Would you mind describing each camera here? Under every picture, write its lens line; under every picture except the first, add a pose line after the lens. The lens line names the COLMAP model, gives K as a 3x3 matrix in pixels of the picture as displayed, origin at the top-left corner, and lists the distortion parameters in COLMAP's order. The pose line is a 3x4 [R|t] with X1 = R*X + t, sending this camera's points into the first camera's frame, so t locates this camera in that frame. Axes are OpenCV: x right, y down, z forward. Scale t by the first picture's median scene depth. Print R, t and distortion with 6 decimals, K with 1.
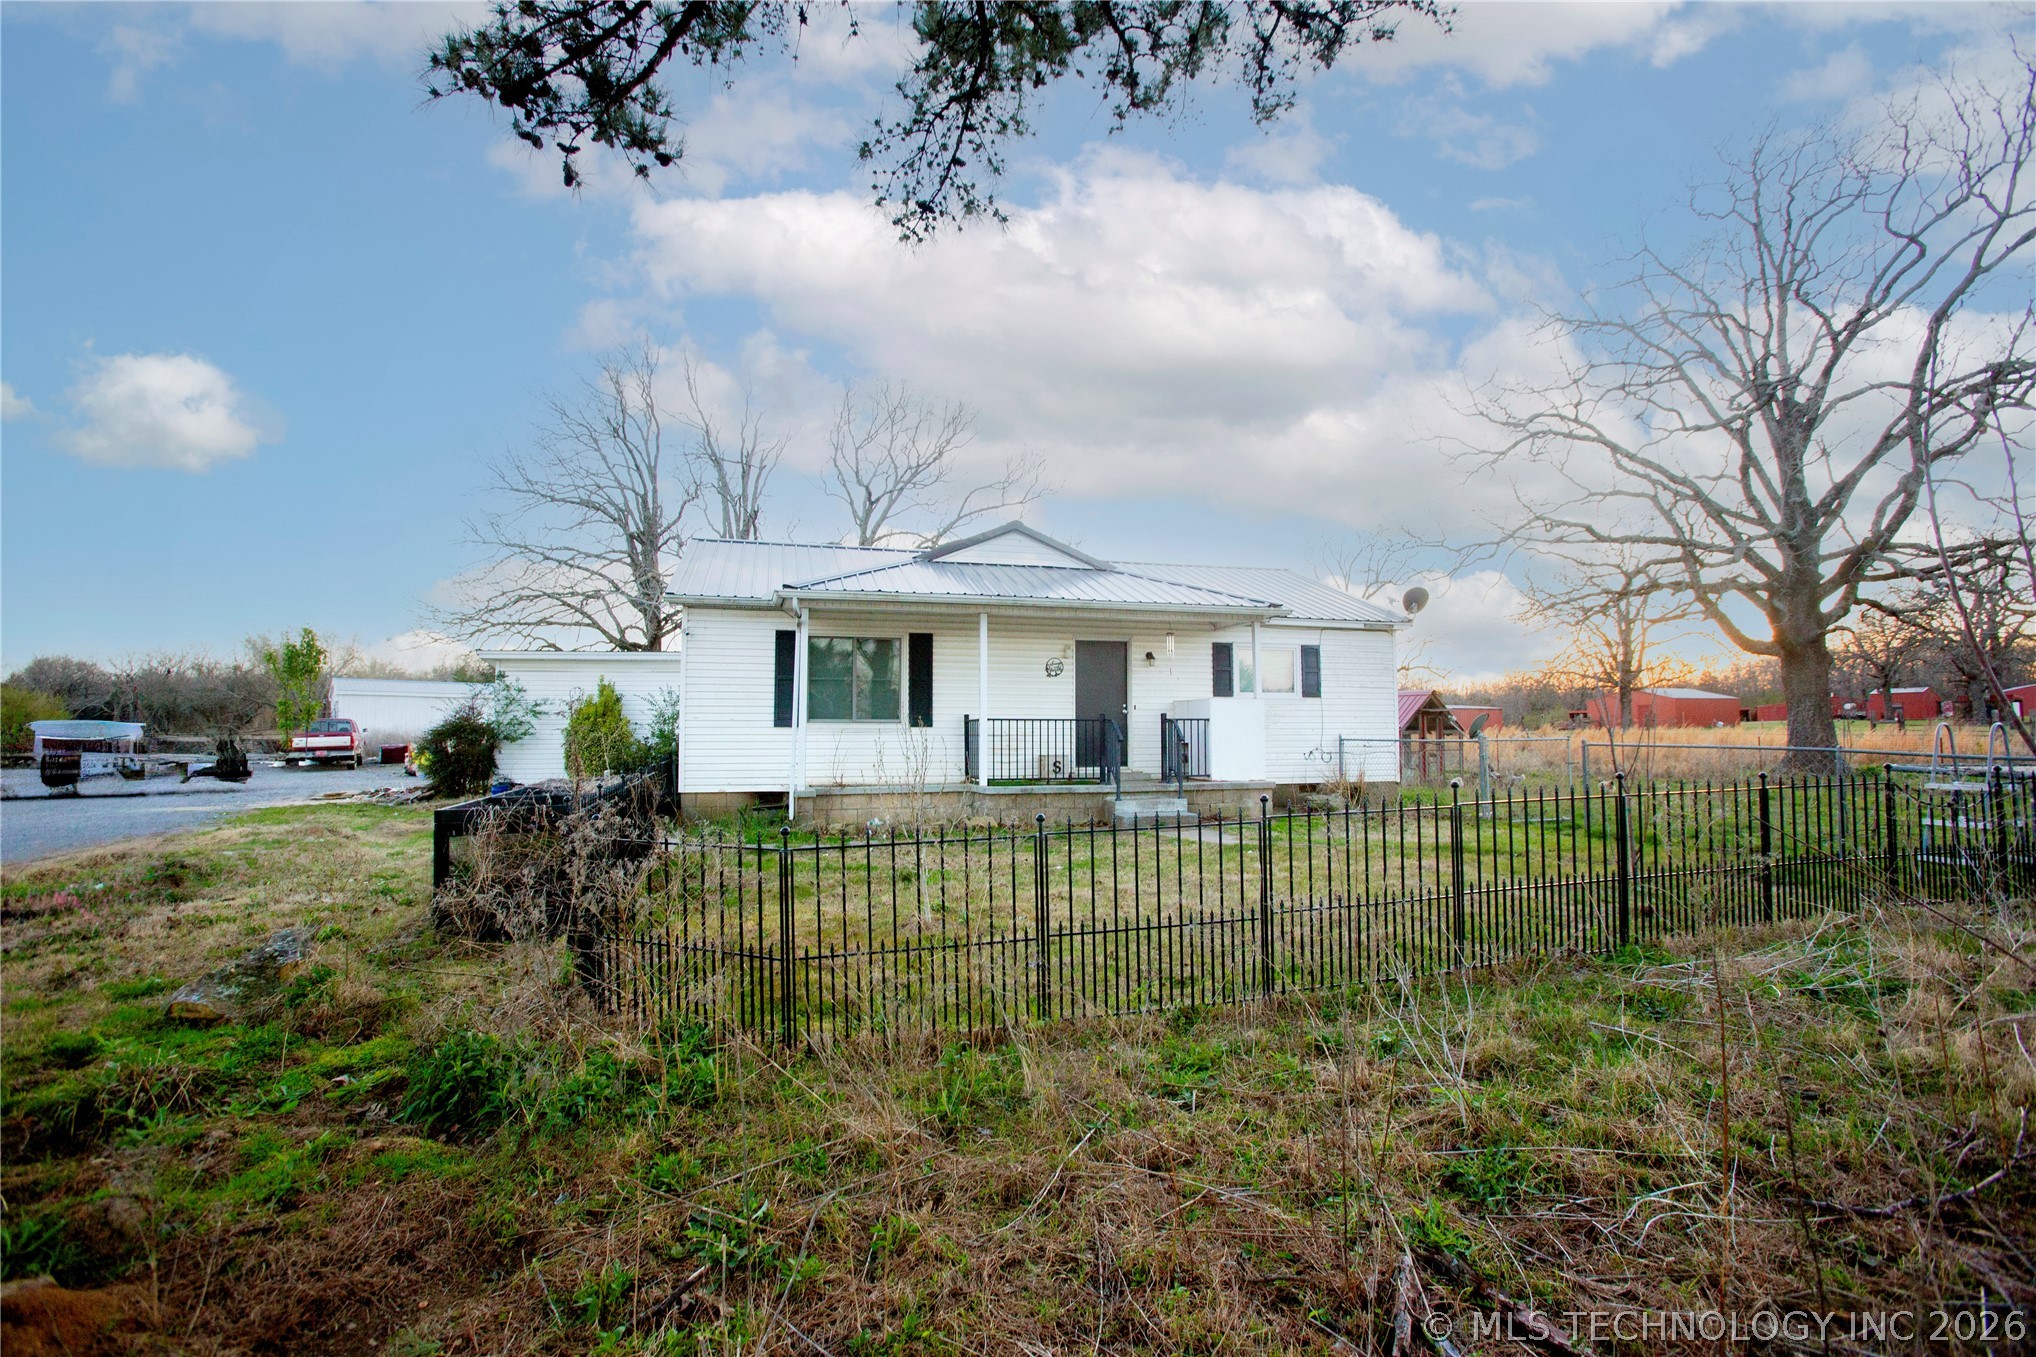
lens RADIAL K [[929.7, 0, 1014.1], [0, 929.7, 679.2], [0, 0, 1]] dist [-0.083453, 0.031348]
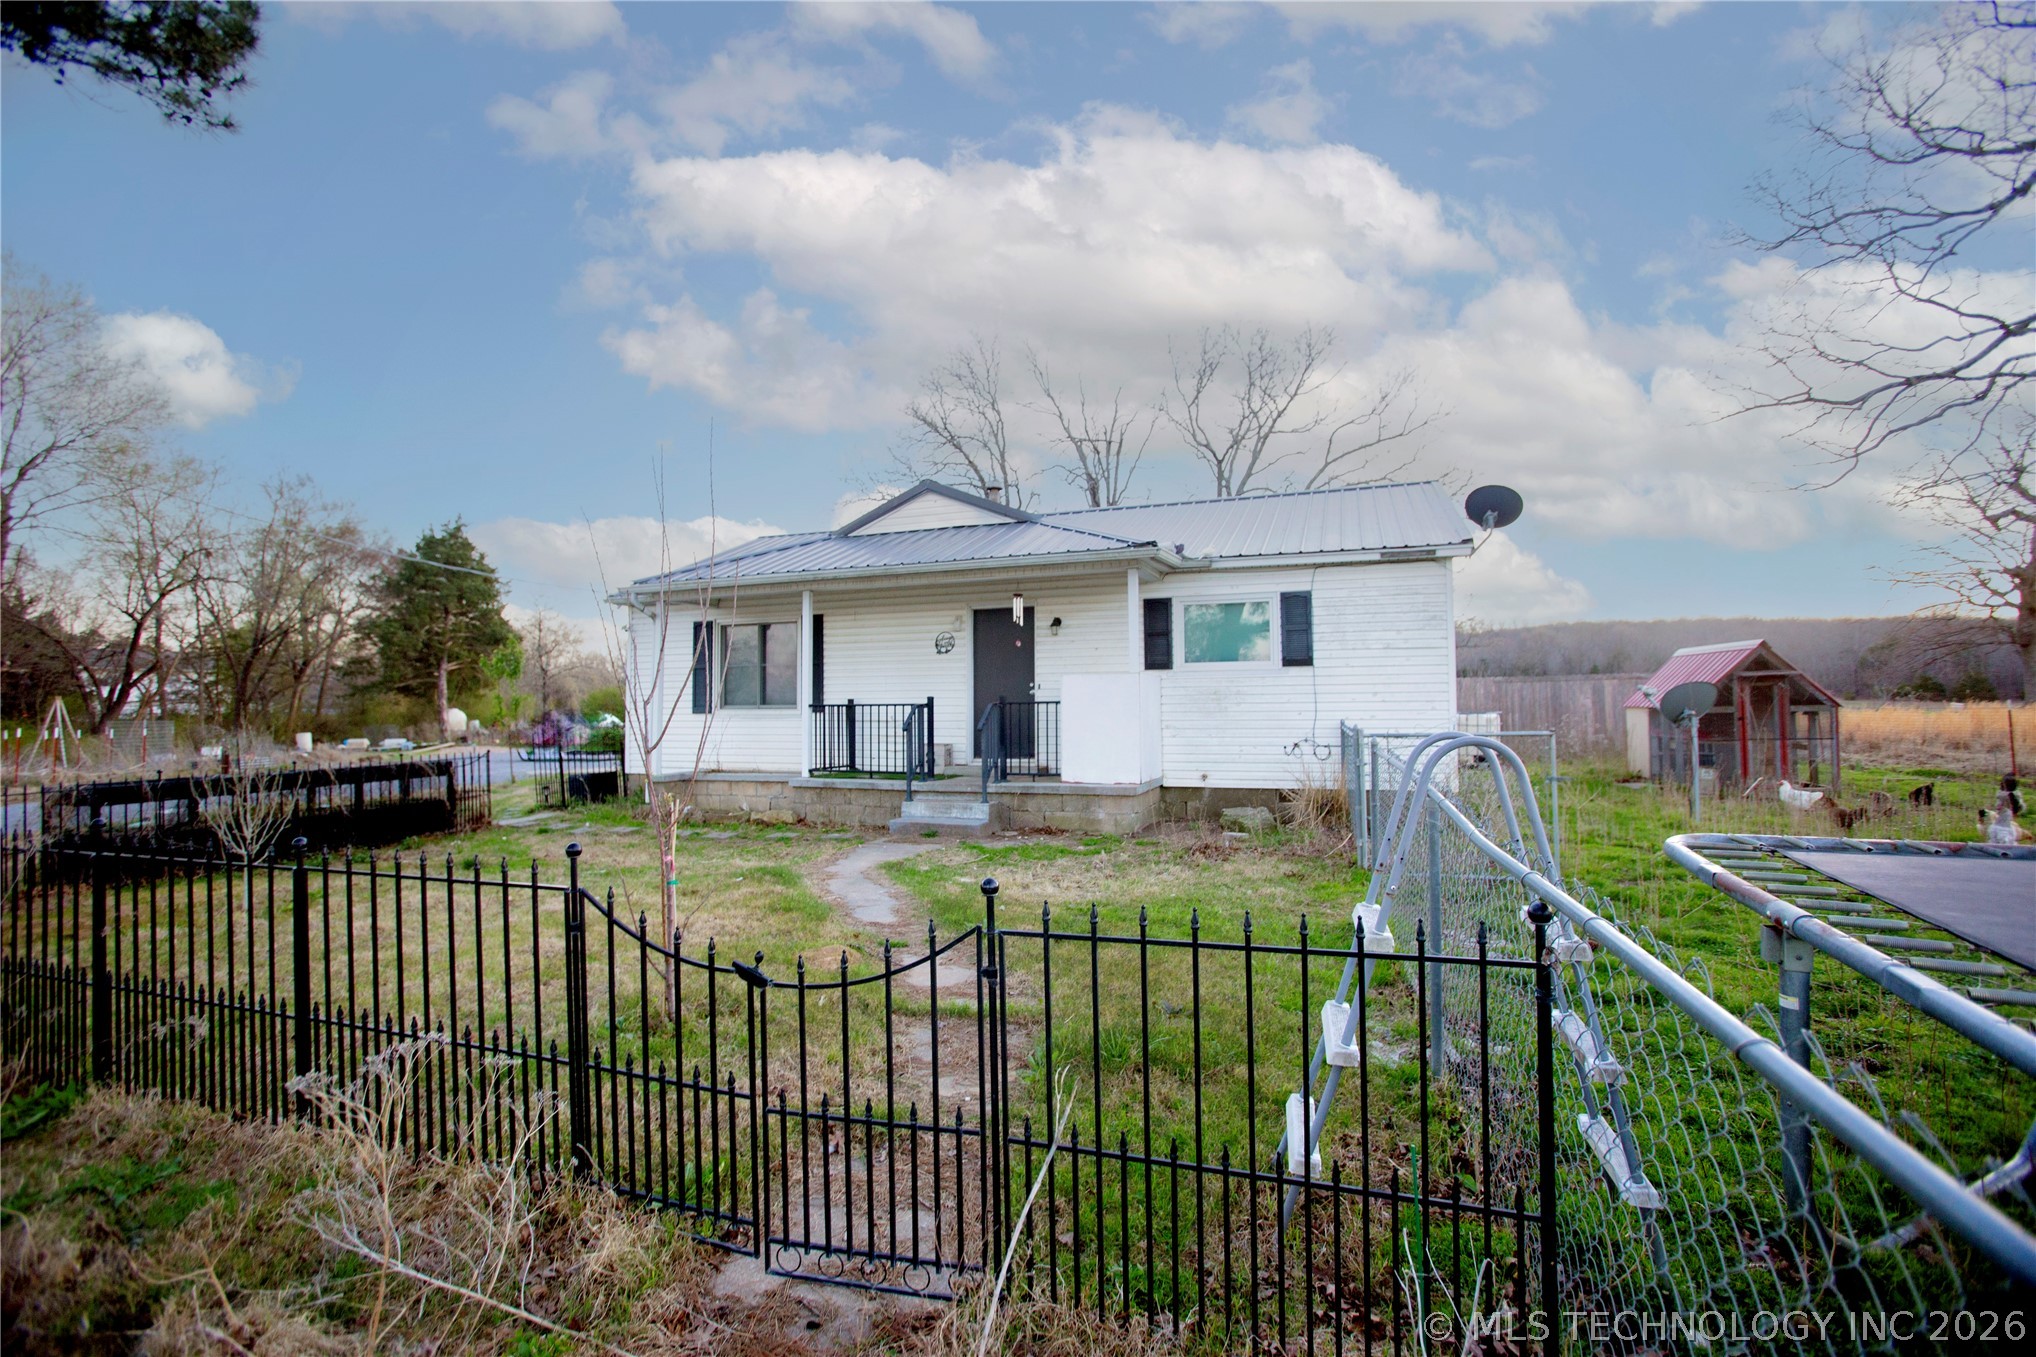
lens RADIAL K [[929.7, 0, 1014.1], [0, 929.7, 679.2], [0, 0, 1]] dist [-0.083453, 0.031348]
pose [[0.809089, -0.023632, -0.587211, 0.589855], [0.041011, 0.999026, 0.016301, 0.009550], [0.586254, -0.037271, 0.809270, 0.325797]]
